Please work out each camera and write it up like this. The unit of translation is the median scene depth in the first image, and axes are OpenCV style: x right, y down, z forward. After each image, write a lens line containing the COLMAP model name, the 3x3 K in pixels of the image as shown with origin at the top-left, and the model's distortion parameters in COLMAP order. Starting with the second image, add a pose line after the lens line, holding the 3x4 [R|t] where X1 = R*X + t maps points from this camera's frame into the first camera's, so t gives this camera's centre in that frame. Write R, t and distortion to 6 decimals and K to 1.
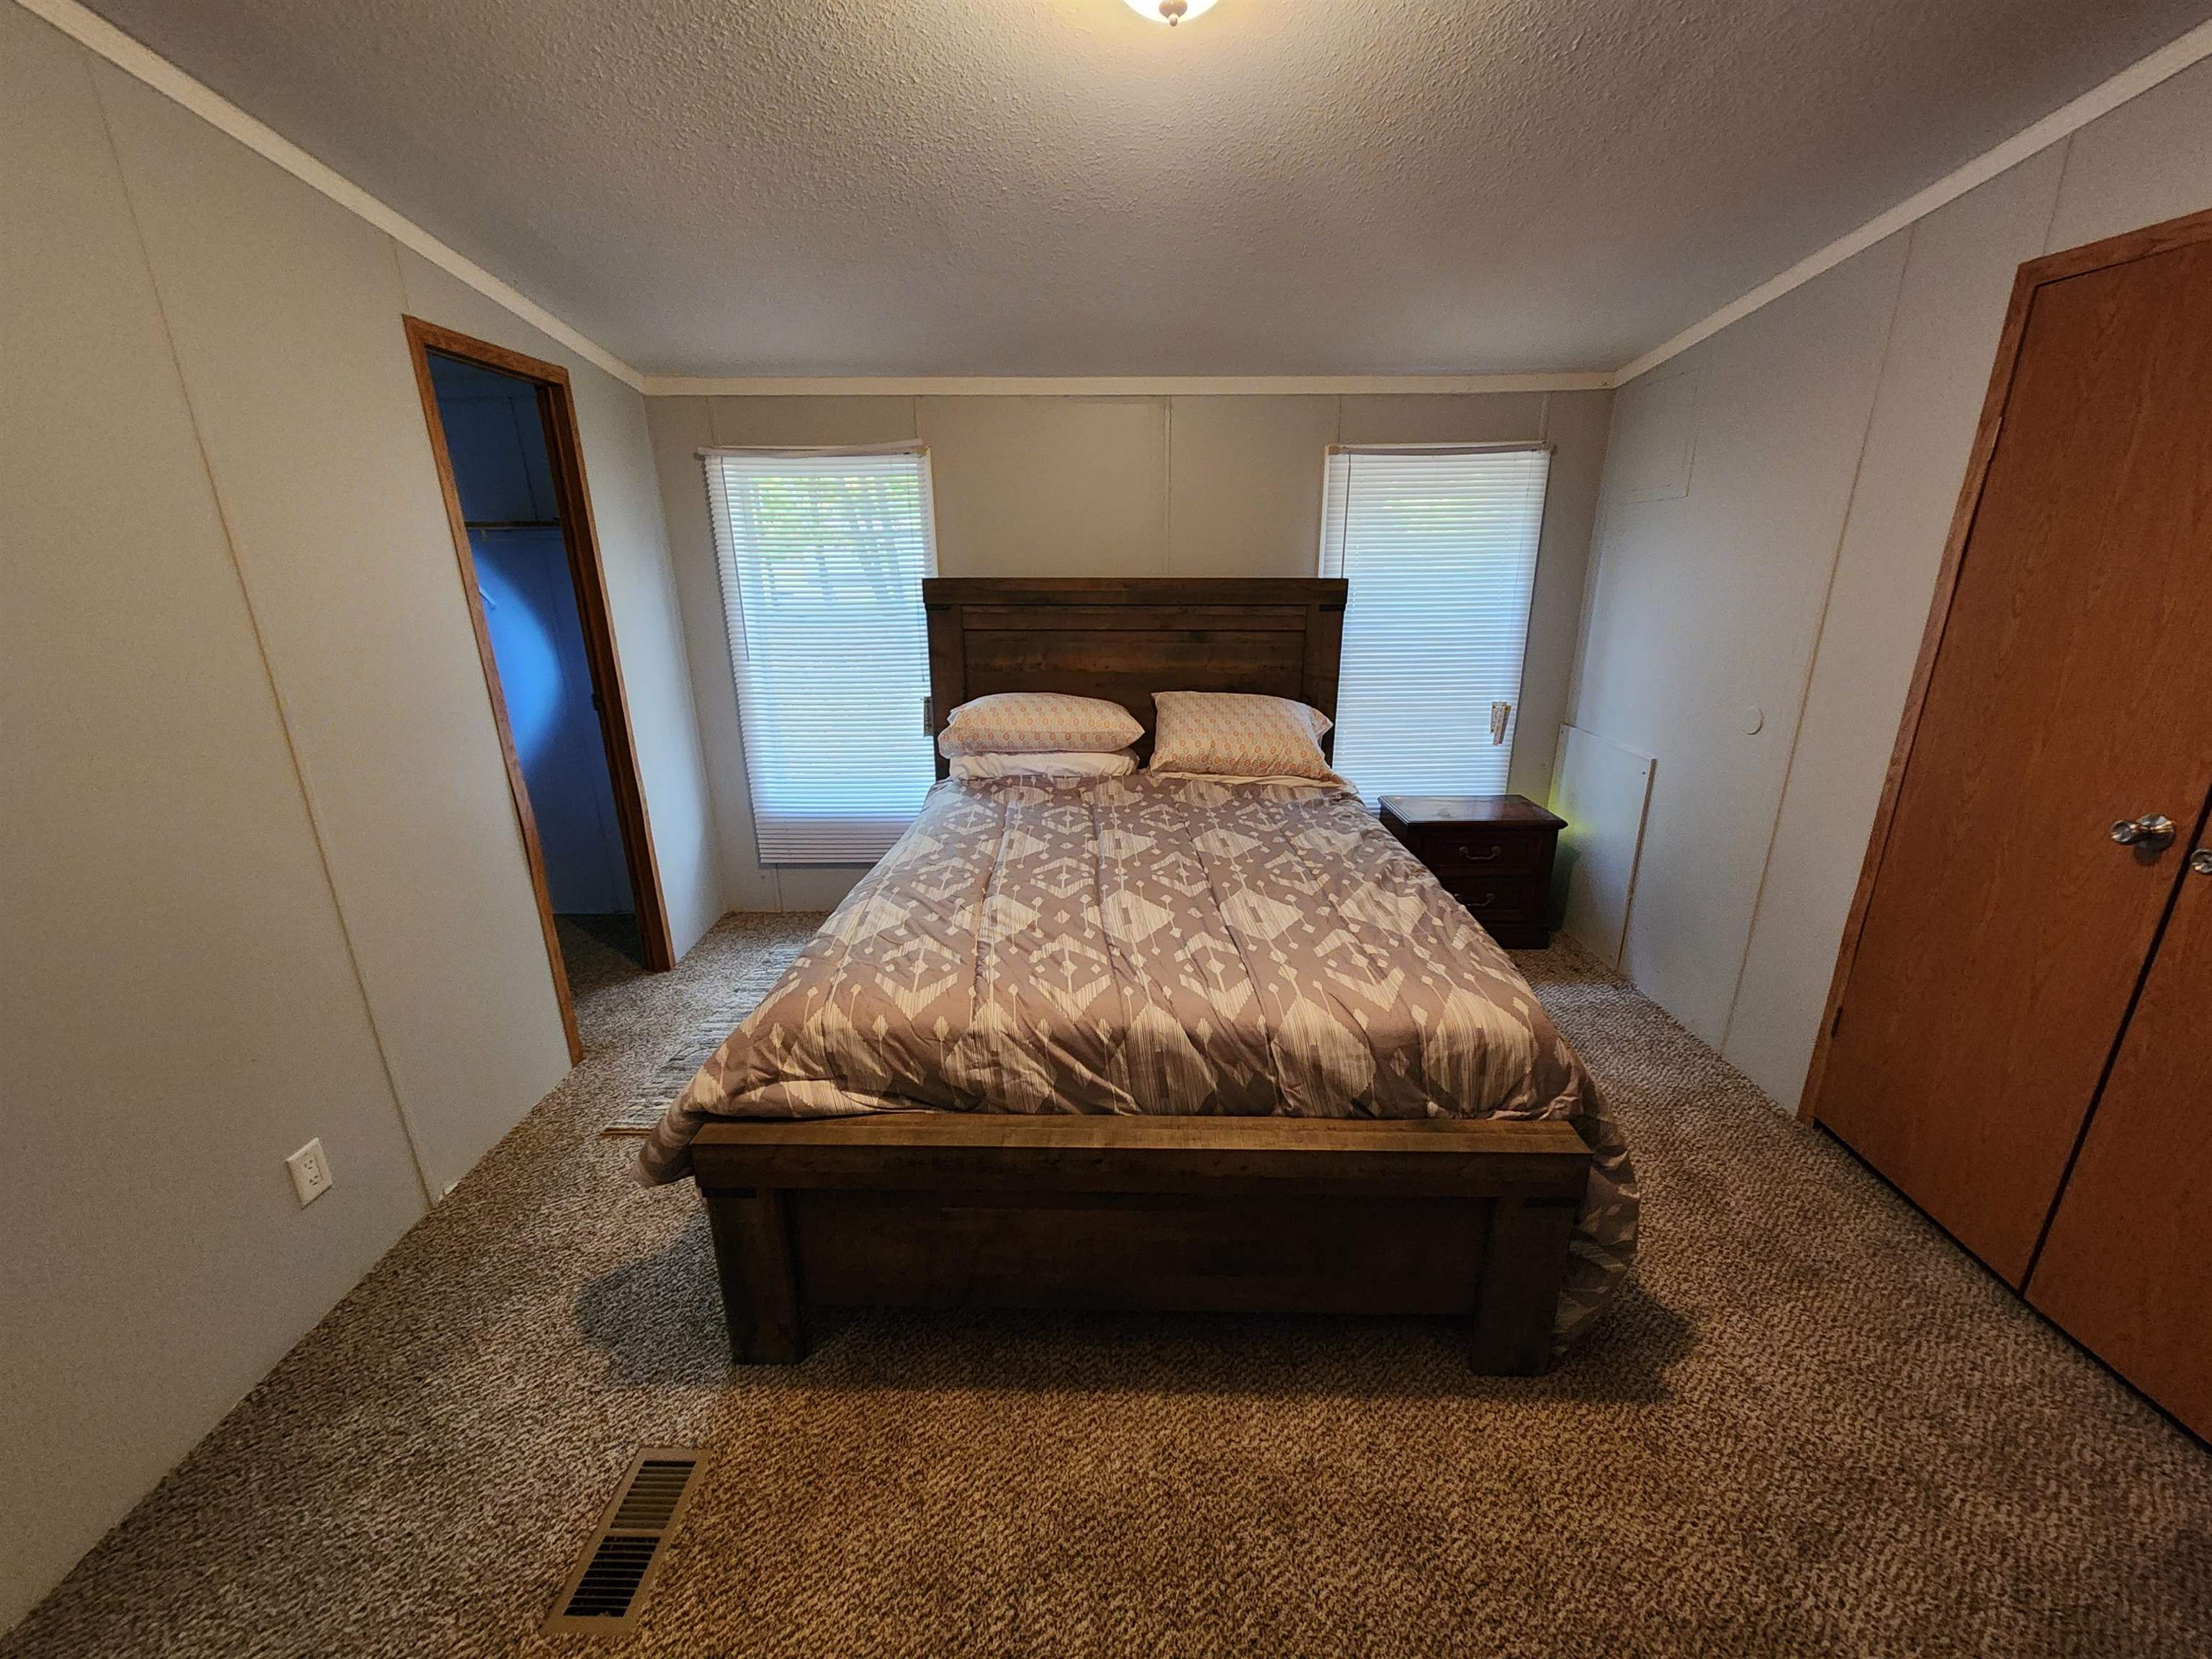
lens RADIAL K [[893.1, 0, 1107.8], [0, 893.1, 833.1], [0, 0, 1]] dist [-0.000050, -0.000064]
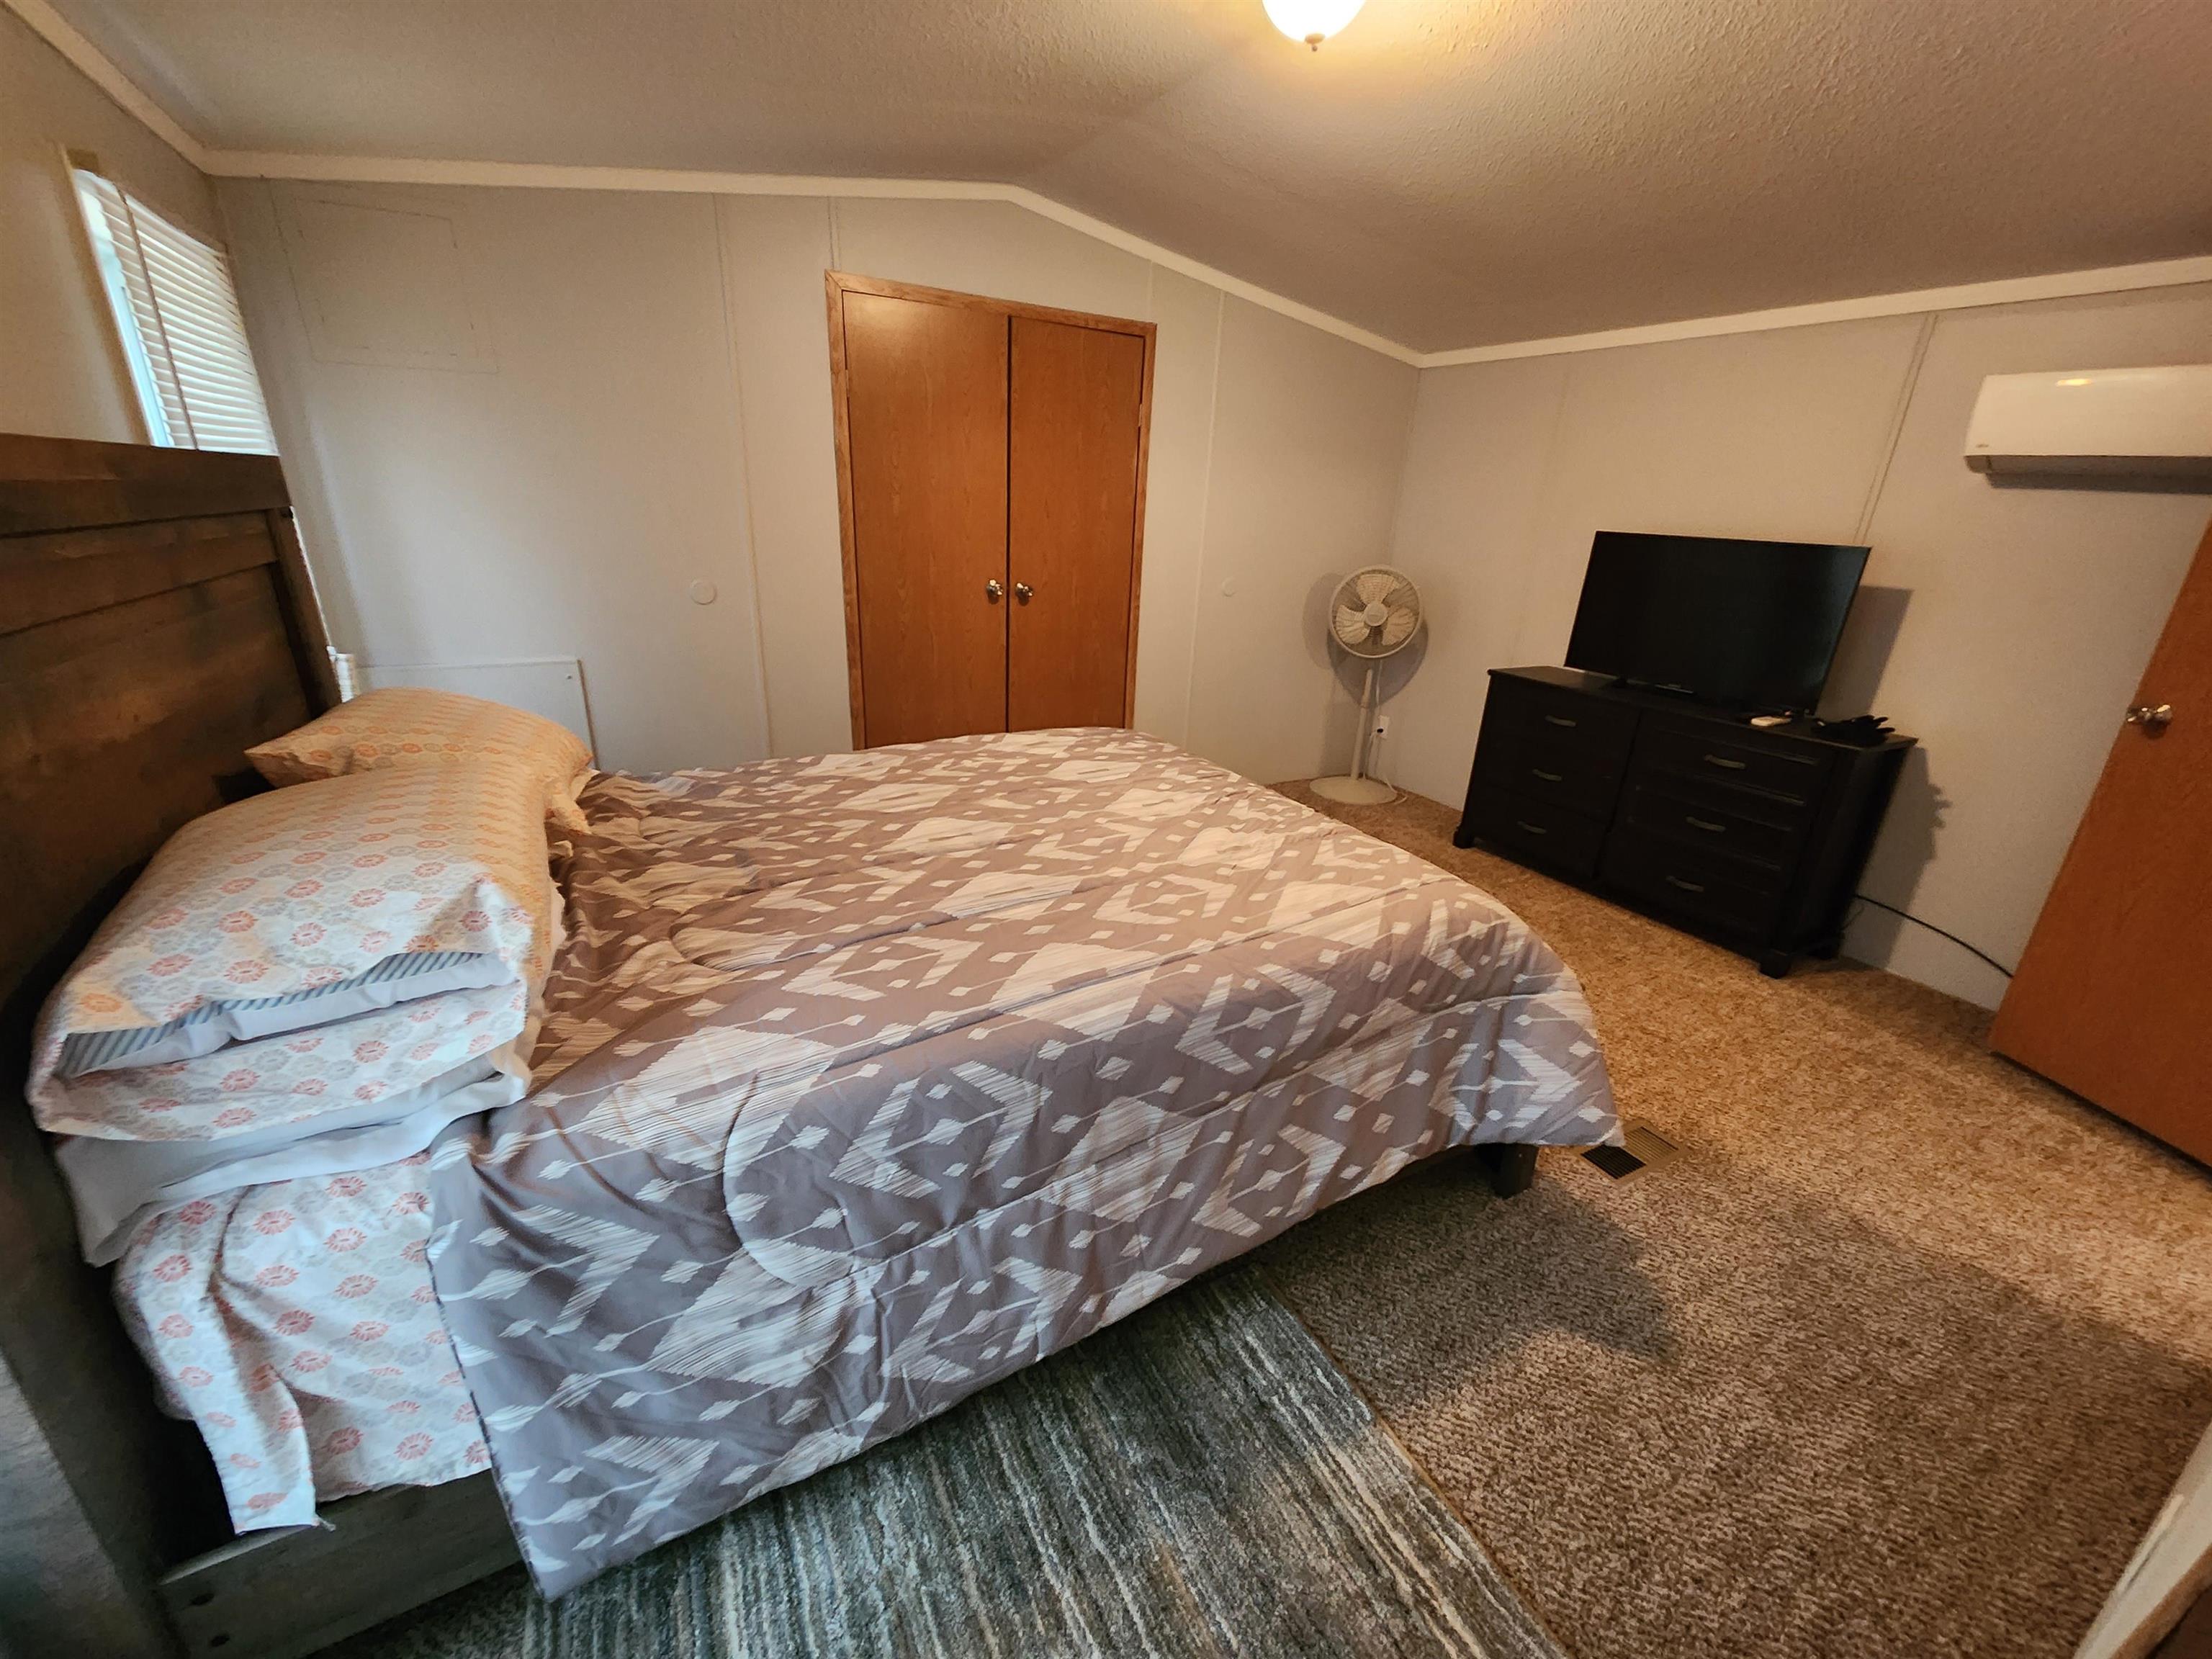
lens RADIAL K [[893.1, 0, 1108.5], [0, 893.1, 828.4], [0, 0, 1]] dist [-0.000050, -0.000064]
pose [[-0.489393, -0.318187, 0.811943, -0.659129], [0.233239, 0.849383, 0.473443, -0.317869], [-0.840294, 0.421076, -0.341469, 1.161846]]
